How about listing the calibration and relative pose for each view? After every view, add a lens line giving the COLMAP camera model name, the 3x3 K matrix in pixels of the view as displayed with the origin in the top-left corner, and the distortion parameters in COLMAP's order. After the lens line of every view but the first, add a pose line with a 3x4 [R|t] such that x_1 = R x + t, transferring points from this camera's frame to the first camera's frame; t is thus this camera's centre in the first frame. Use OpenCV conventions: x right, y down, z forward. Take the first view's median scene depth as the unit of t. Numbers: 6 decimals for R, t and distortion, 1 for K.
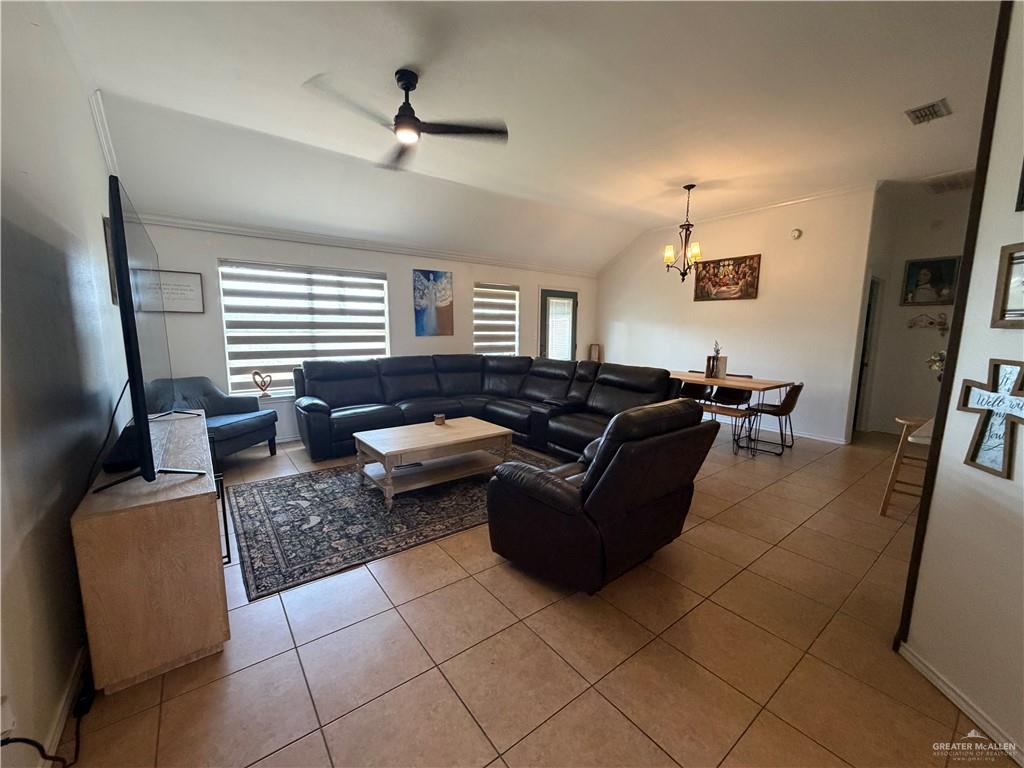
lens RADIAL K [[407.7, 0, 509.4], [0, 407.7, 383.4], [0, 0, 1]] dist [-0.002298, -0.000127]
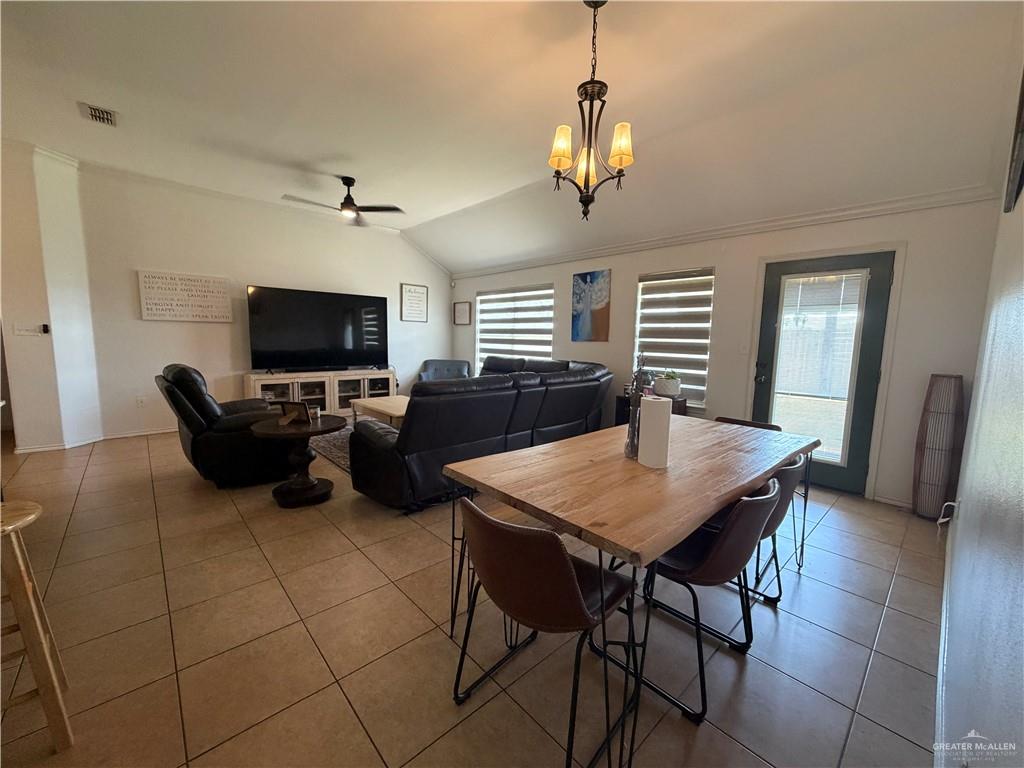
lens RADIAL K [[407.7, 0, 508.6], [0, 407.7, 384.4], [0, 0, 1]] dist [-0.002298, -0.000127]
pose [[0.081288, 0.115359, -0.989992, 0.752332], [-0.148163, 0.983642, 0.102453, -0.091186], [0.985617, 0.138352, 0.097050, 0.762871]]
